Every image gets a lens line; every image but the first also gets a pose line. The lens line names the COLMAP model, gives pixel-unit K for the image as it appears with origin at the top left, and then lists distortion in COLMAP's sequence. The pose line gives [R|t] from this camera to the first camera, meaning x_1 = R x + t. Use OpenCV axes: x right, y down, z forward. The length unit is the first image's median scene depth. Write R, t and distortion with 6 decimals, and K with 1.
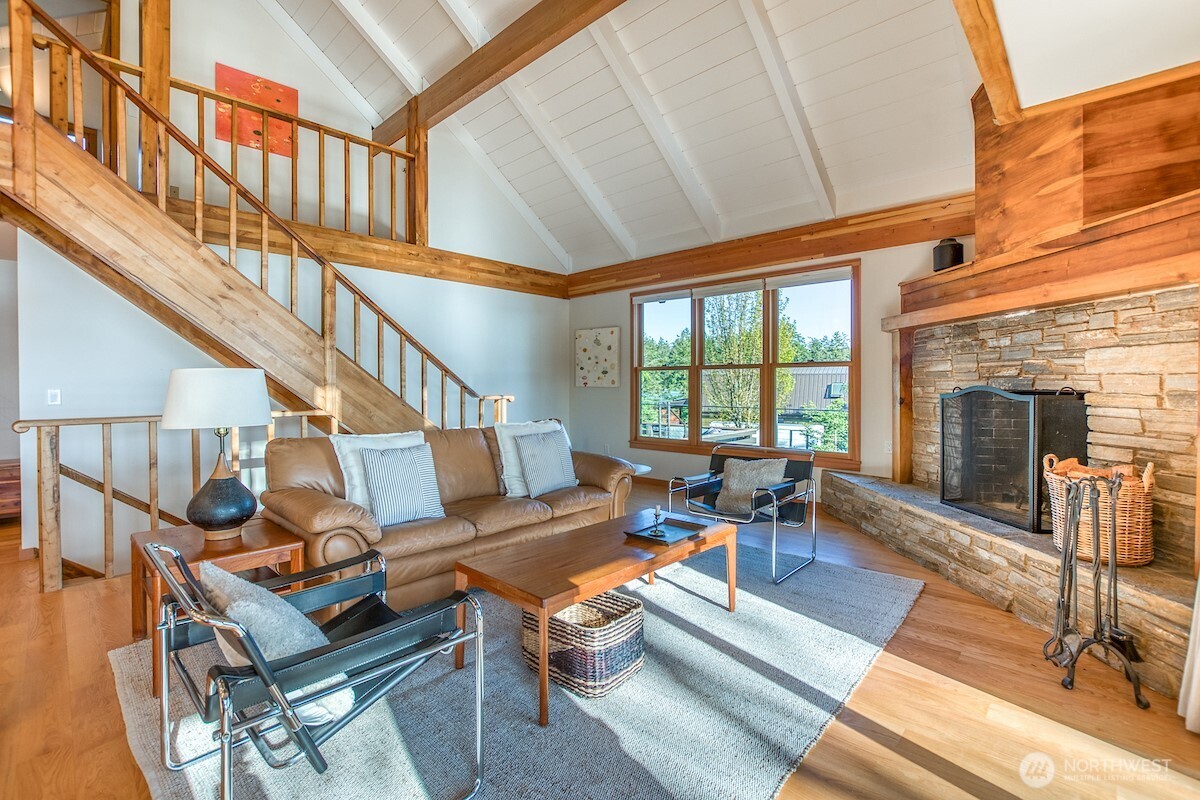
lens RADIAL K [[533.0, 0, 602.0], [0, 533.0, 386.5], [0, 0, 1]] dist [-0.016360, 0.000304]
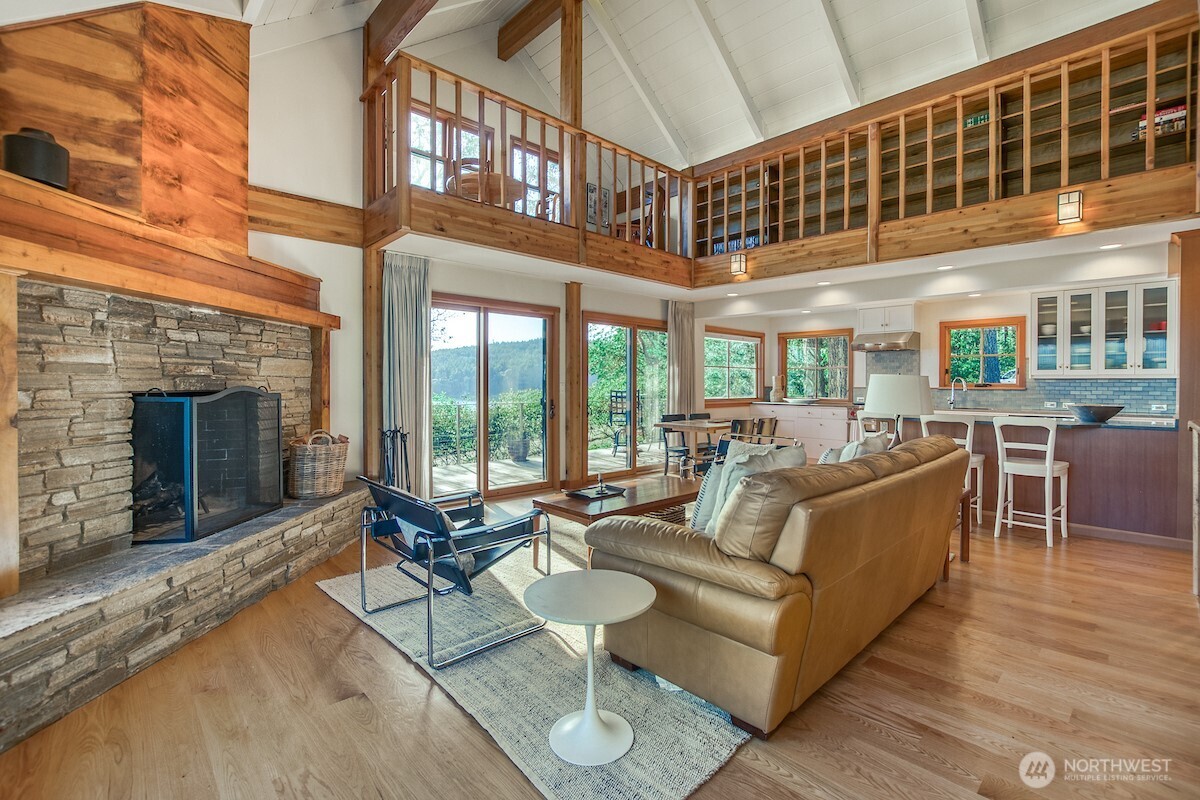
lens RADIAL K [[538.9, 0, 621.4], [0, 538.9, 388.6], [0, 0, 1]] dist [-0.008602, 0.000402]
pose [[-0.999180, -0.002133, 0.040425, -0.004820], [-0.001444, 0.999853, 0.017064, -0.013285], [-0.040455, 0.016992, -0.999037, 1.853473]]
